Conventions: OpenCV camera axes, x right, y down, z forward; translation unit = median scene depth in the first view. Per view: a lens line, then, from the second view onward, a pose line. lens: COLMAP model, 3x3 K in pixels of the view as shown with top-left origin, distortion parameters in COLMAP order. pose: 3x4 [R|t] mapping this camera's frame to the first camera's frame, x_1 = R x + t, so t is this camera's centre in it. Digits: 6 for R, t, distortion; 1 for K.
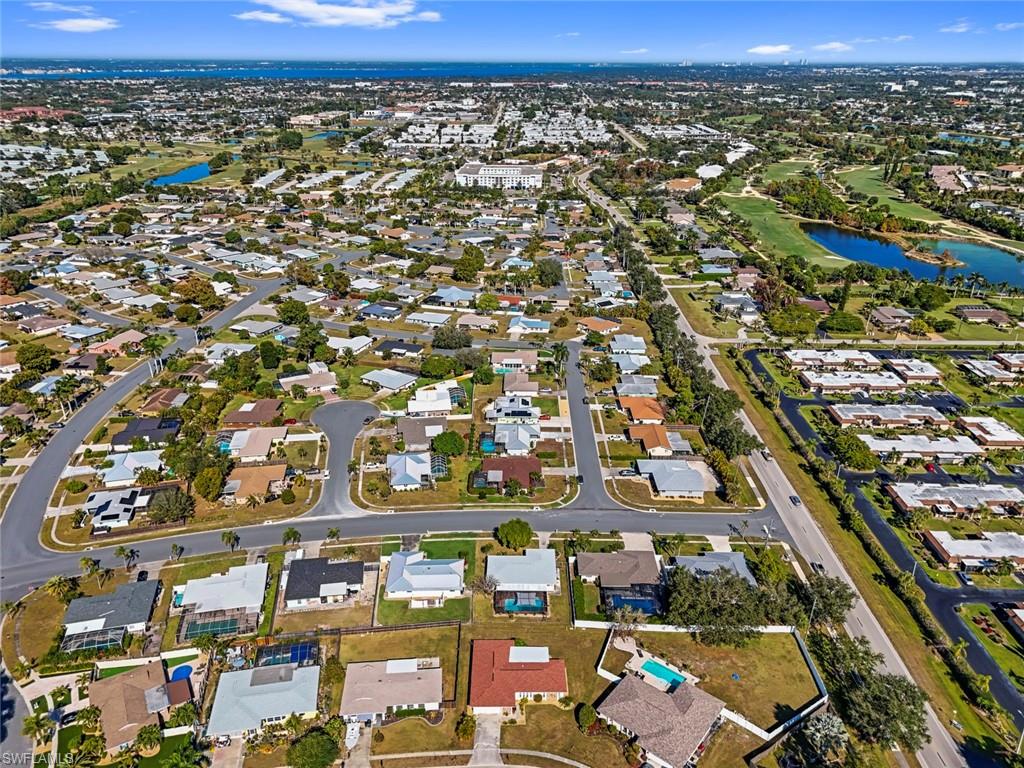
lens RADIAL K [[750.0, 0, 514.7], [0, 750.0, 385.0], [0, 0, 1]] dist [0.077809, -0.072557]
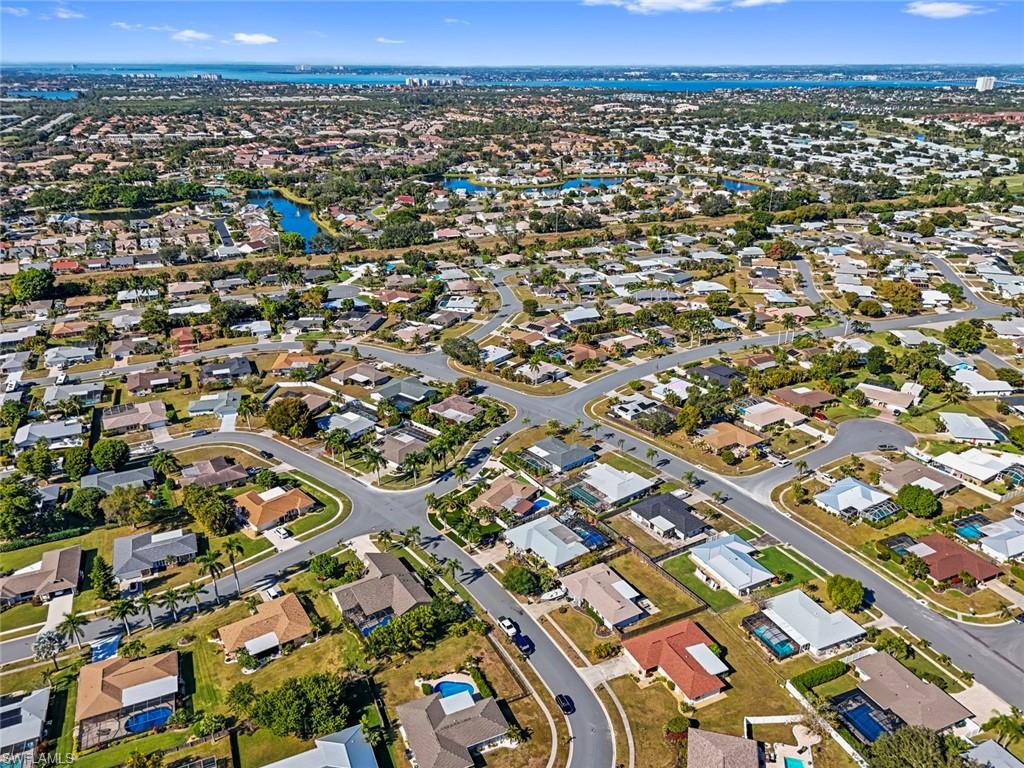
lens RADIAL K [[750.0, 0, 514.7], [0, 750.0, 385.0], [0, 0, 1]] dist [0.077809, -0.072557]
pose [[0.420252, 0.351404, -0.836602, 0.425283], [-0.356246, 0.911840, 0.204052, -0.059378], [0.834552, 0.212283, 0.508389, 0.139343]]
